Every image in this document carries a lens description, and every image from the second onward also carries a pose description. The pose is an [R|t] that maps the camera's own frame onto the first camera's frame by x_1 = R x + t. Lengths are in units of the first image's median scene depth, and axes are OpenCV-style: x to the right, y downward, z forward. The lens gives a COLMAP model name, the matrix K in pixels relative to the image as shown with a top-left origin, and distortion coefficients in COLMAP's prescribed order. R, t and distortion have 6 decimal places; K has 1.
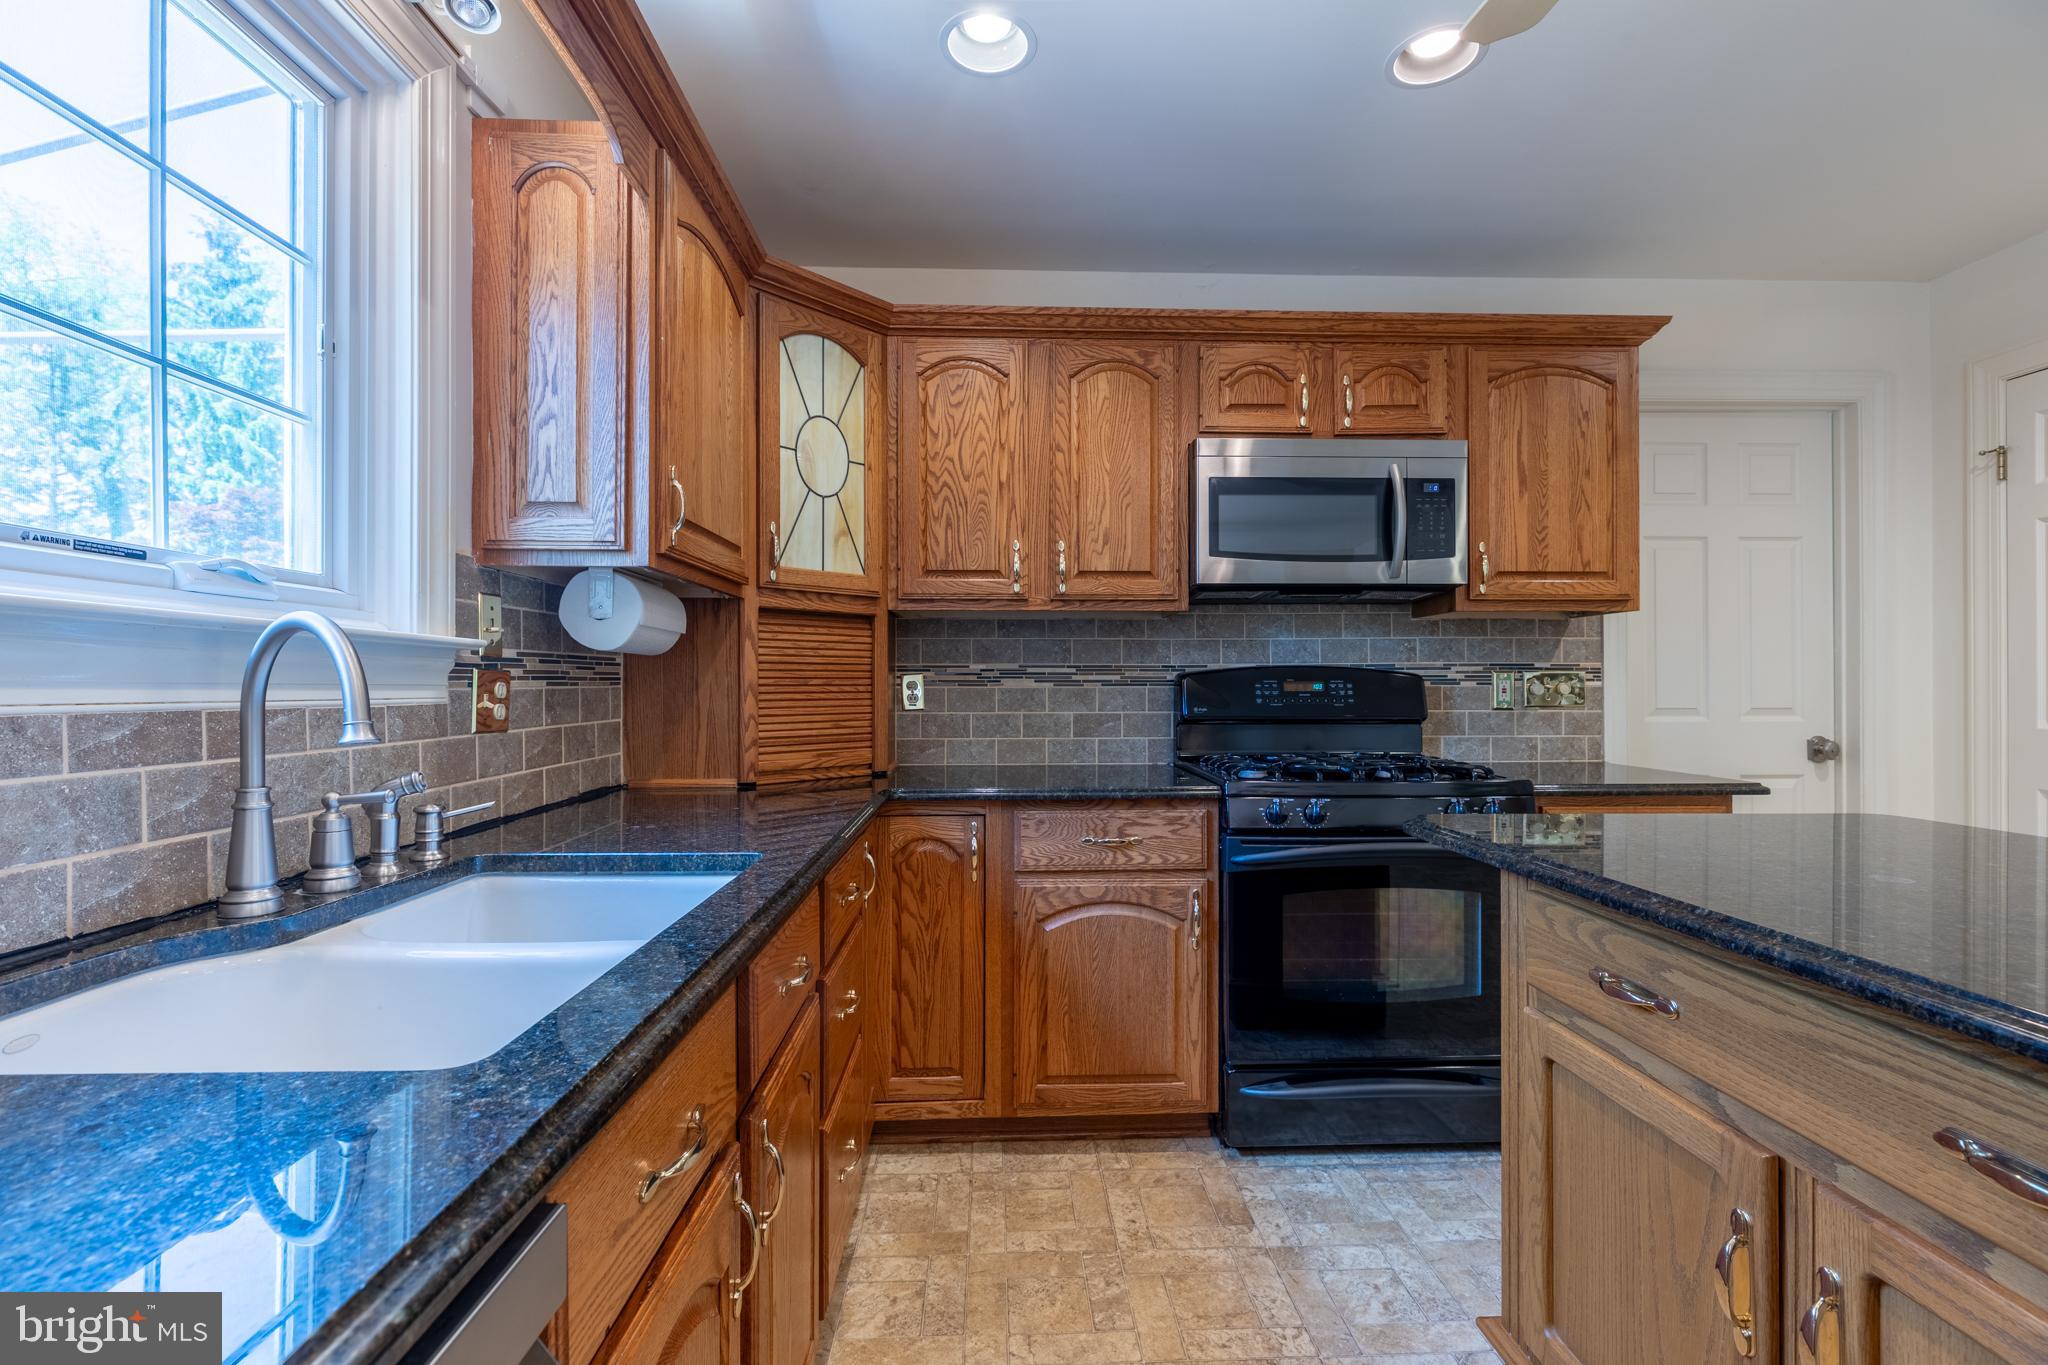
lens RADIAL K [[912.6, 0, 1028.5], [0, 912.6, 681.6], [0, 0, 1]] dist [0.007335, -0.002953]
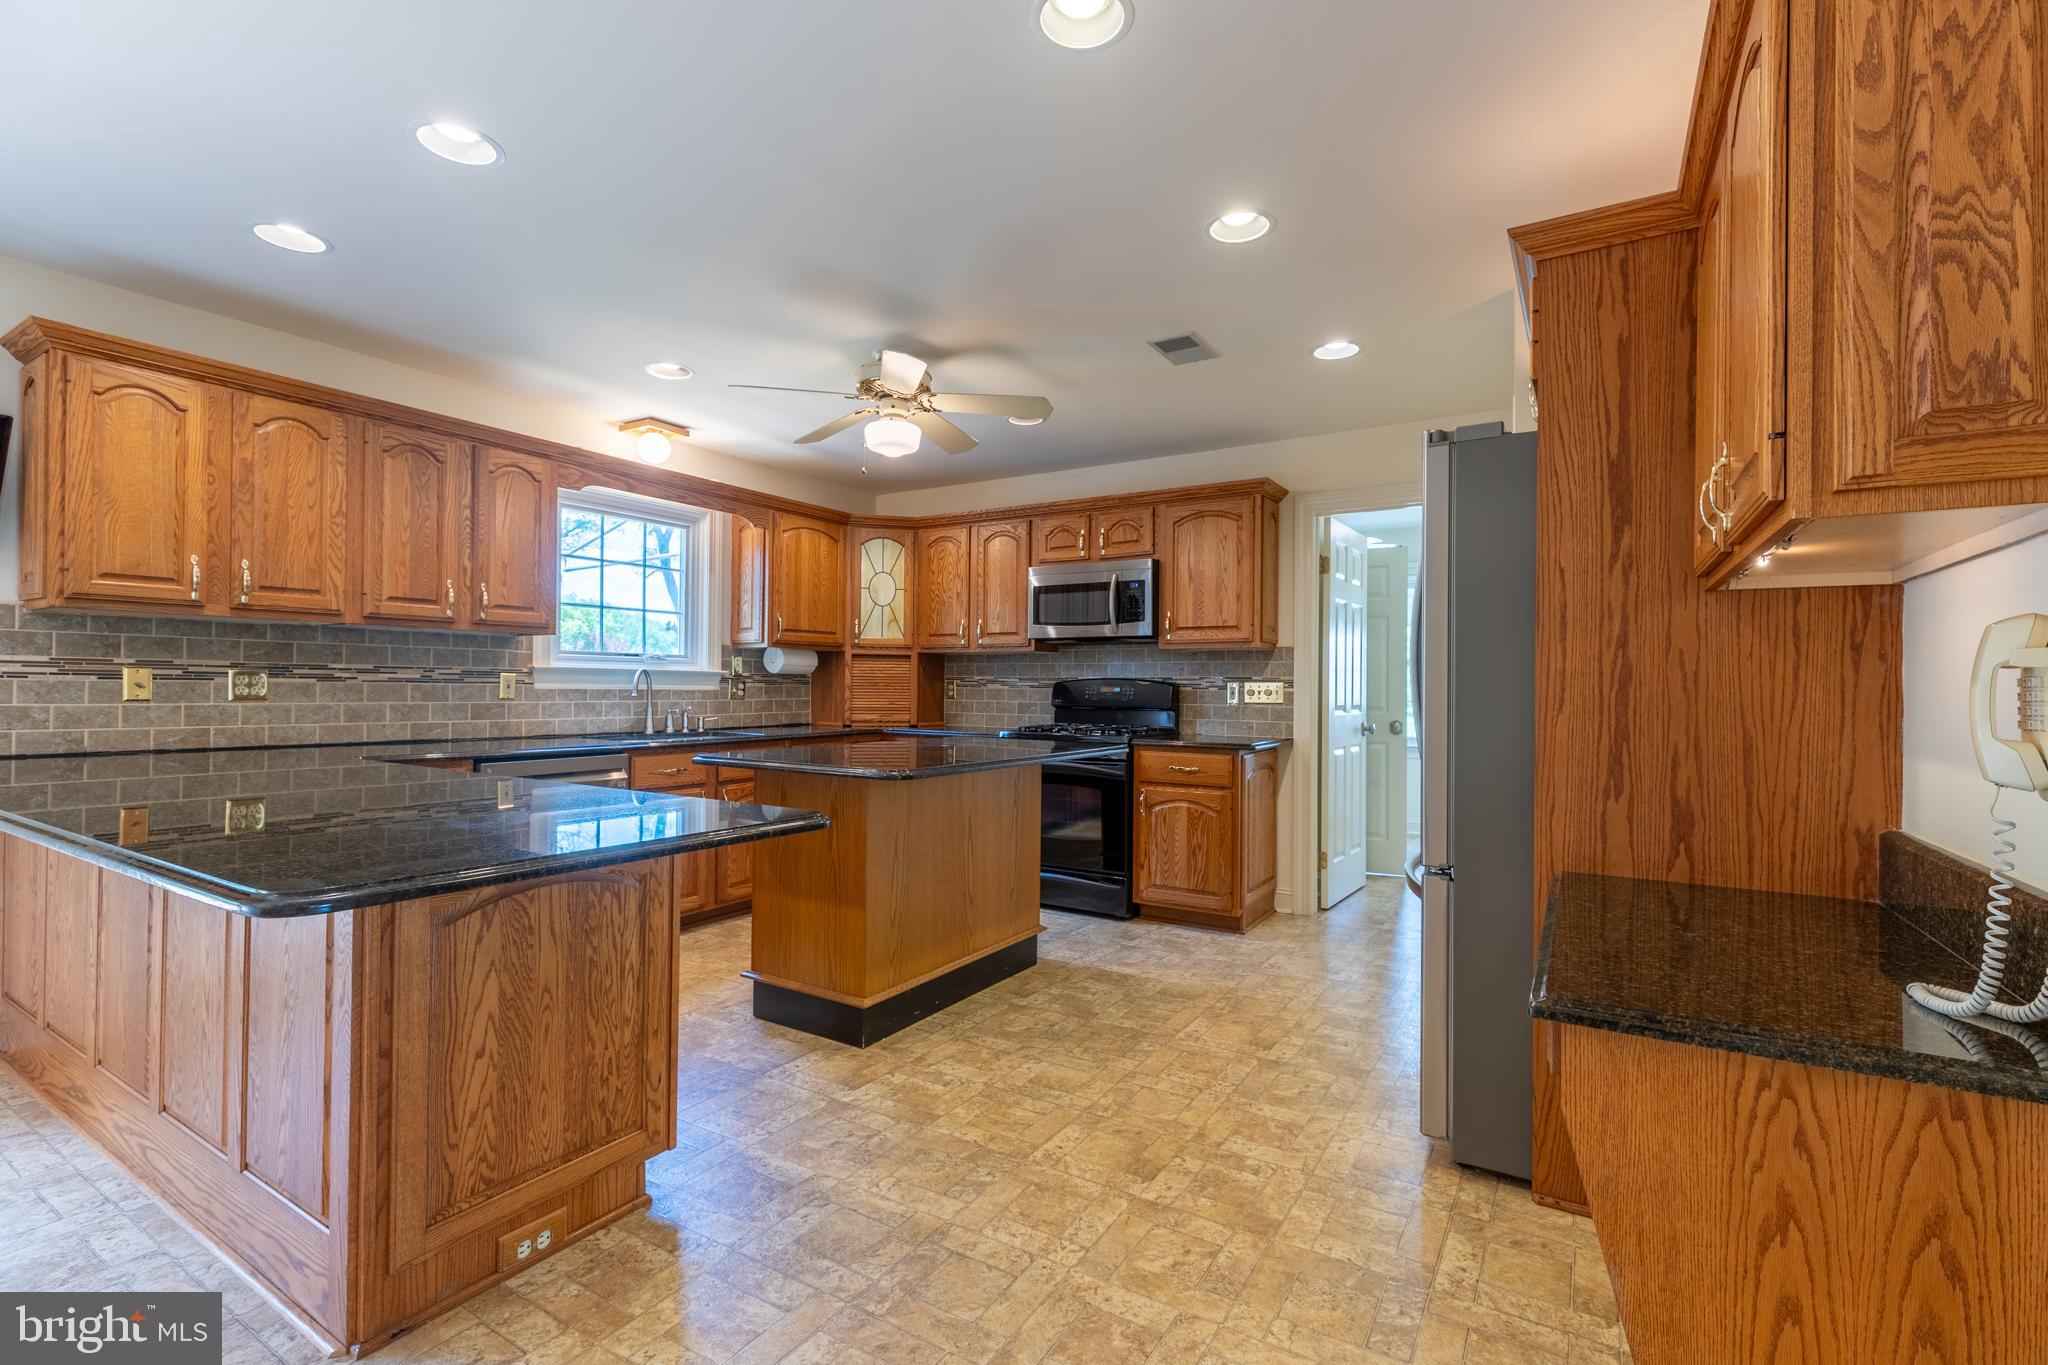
lens RADIAL K [[912.6, 0, 1028.5], [0, 912.6, 681.6], [0, 0, 1]] dist [0.007335, -0.002953]
pose [[0.827019, 0.006587, -0.562135, 1.343328], [-0.008016, 0.999968, -0.000076, -0.009911], [0.562116, 0.004569, 0.827046, -0.700637]]
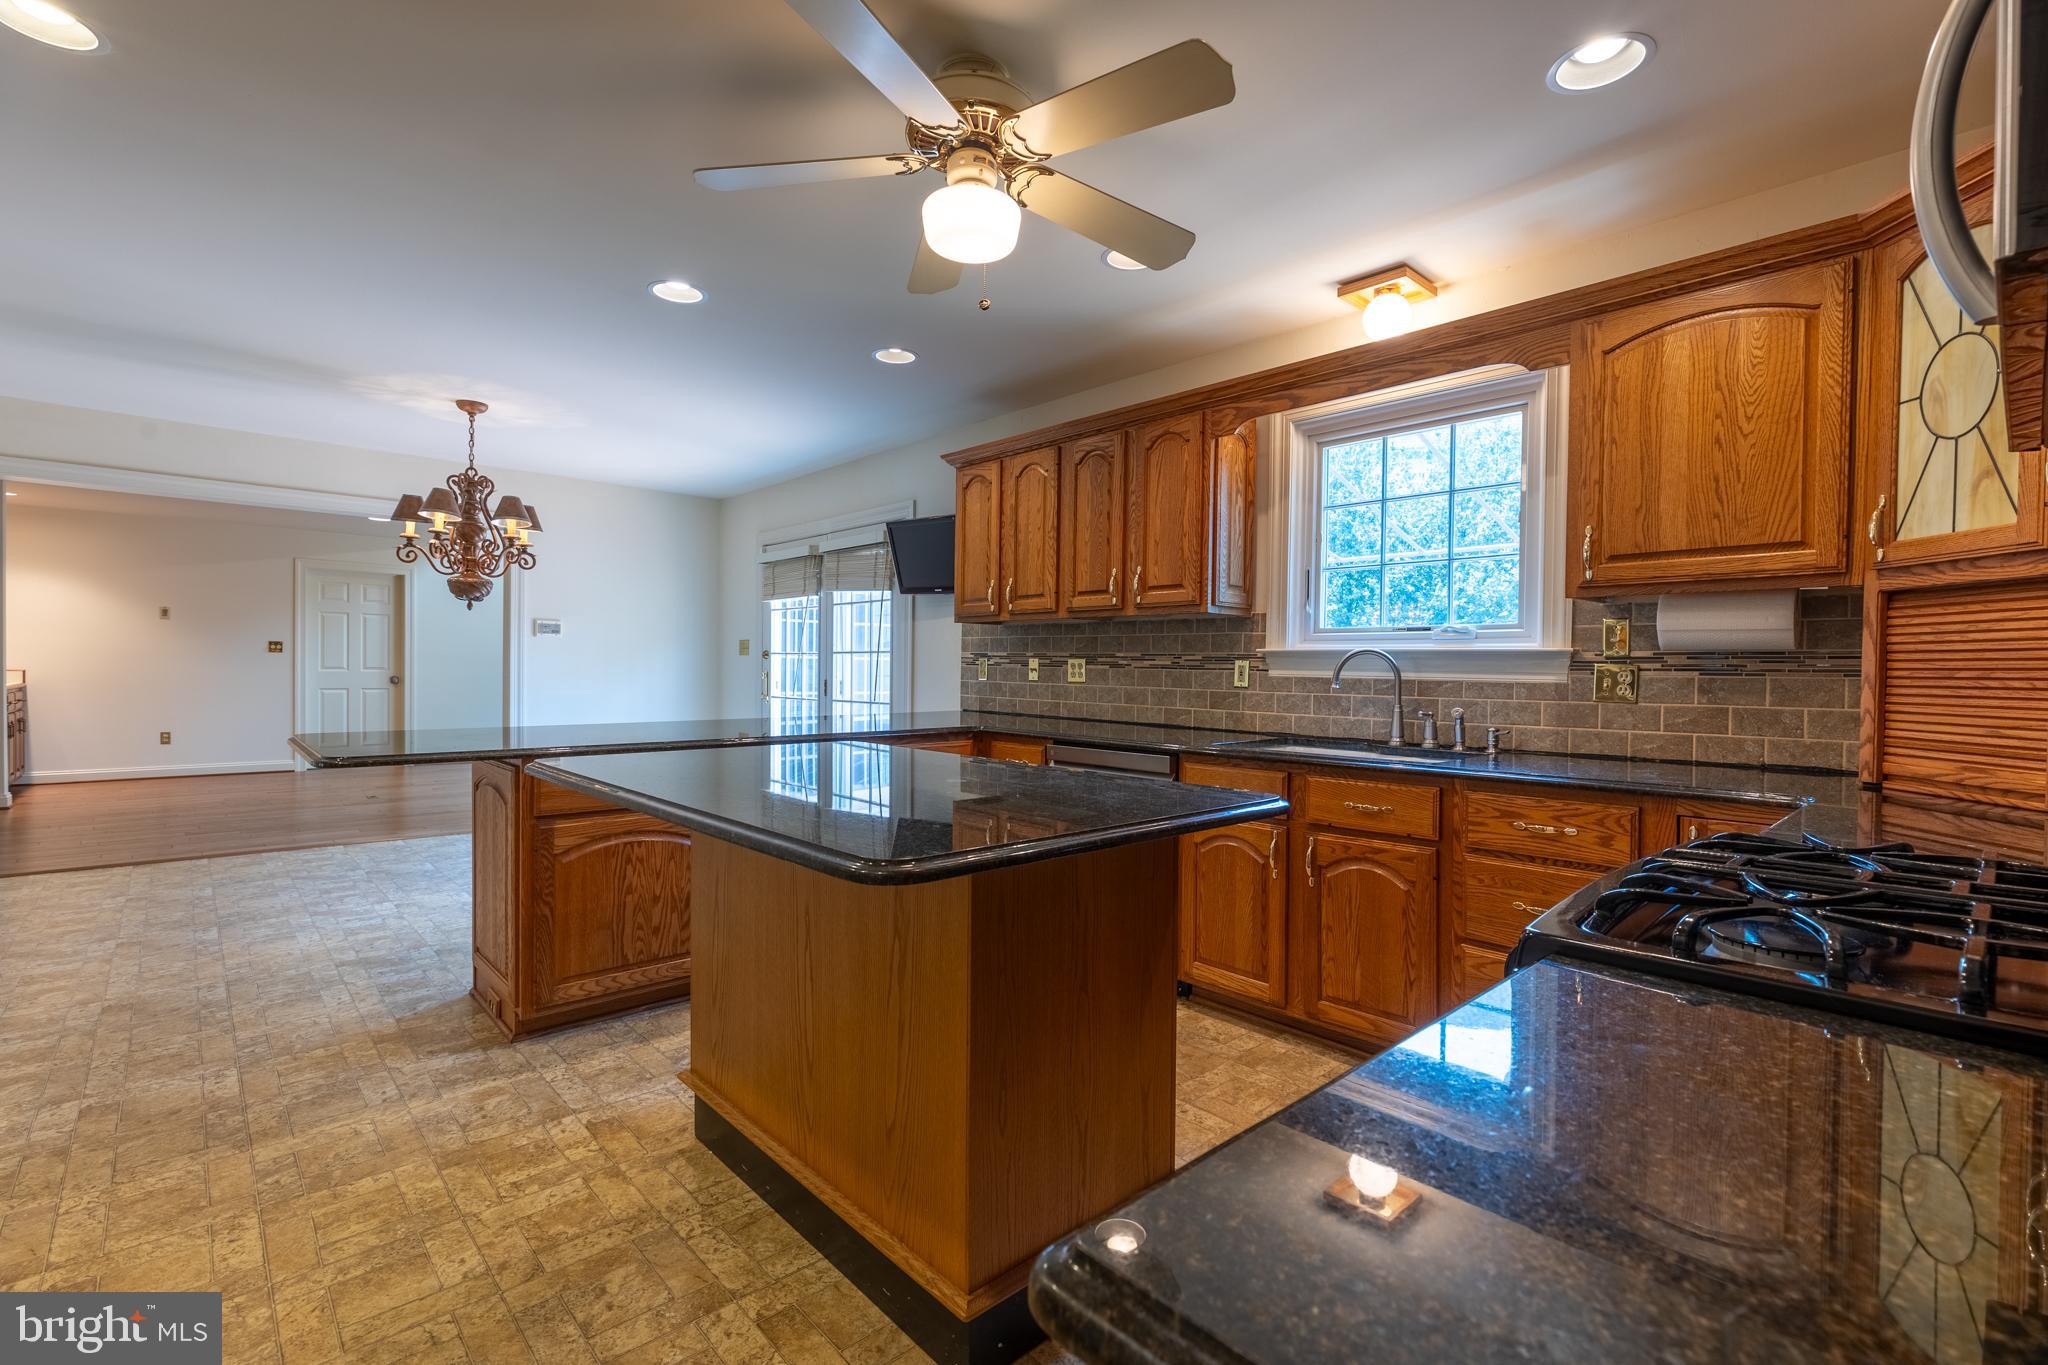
lens RADIAL K [[917.7, 0, 1032.4], [0, 917.7, 682.2], [0, 0, 1]] dist [0.002240, 0.000233]
pose [[-0.760329, 0.003361, -0.649529, 0.846706], [-0.007520, 0.999874, 0.013976, 0.002064], [0.649495, 0.015511, -0.760208, 1.033786]]
